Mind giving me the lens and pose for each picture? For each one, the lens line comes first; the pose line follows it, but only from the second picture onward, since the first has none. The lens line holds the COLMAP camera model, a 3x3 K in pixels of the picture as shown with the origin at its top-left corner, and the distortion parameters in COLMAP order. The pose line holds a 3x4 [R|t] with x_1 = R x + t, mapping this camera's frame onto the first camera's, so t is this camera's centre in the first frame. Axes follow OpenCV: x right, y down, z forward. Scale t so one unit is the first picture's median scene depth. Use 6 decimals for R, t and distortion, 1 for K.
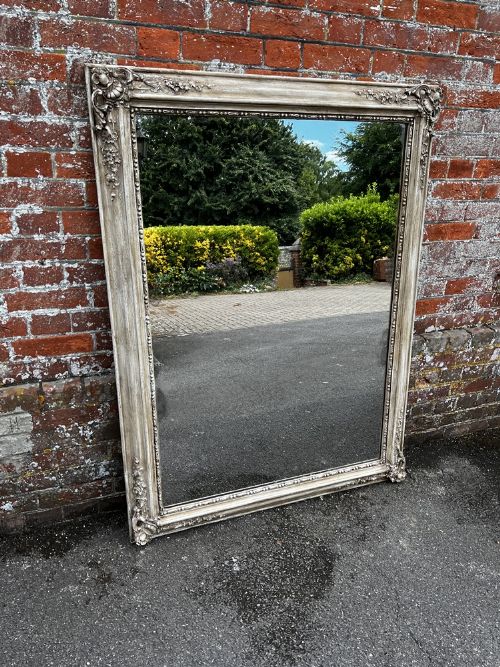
lens RADIAL K [[486.3, 0, 249.9], [0, 486.3, 332.9], [0, 0, 1]] dist [0.040869, -0.046815]
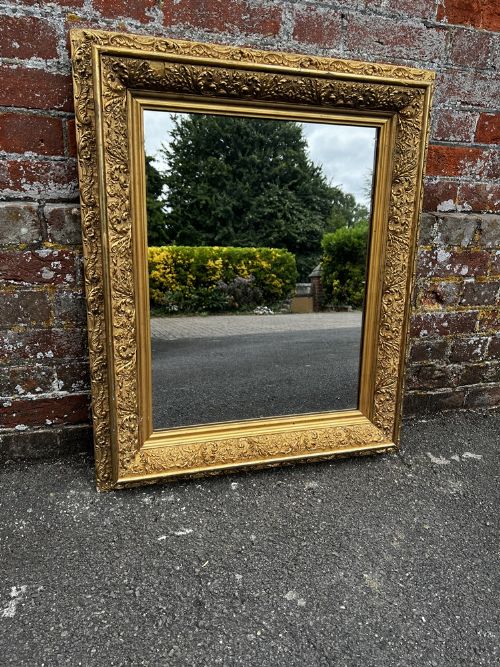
lens RADIAL K [[486.3, 0, 258.9], [0, 486.3, 348.8], [0, 0, 1]] dist [0.040869, -0.046815]
pose [[0.998887, 0.040647, -0.023935, 0.200837], [-0.041521, 0.998443, -0.037241, 0.228383], [0.022384, 0.038193, 0.999020, 0.505675]]
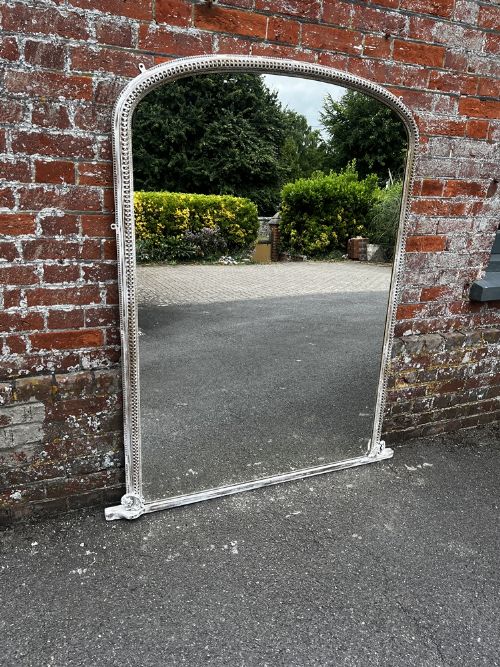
lens RADIAL K [[486.3, 0, 248.2], [0, 486.3, 332.5], [0, 0, 1]] dist [0.040869, -0.046815]
pose [[0.998706, 0.001638, 0.050835, -0.051770], [0.001476, 0.998127, -0.061157, 0.068654], [-0.050840, 0.061152, 0.996833, -0.085273]]
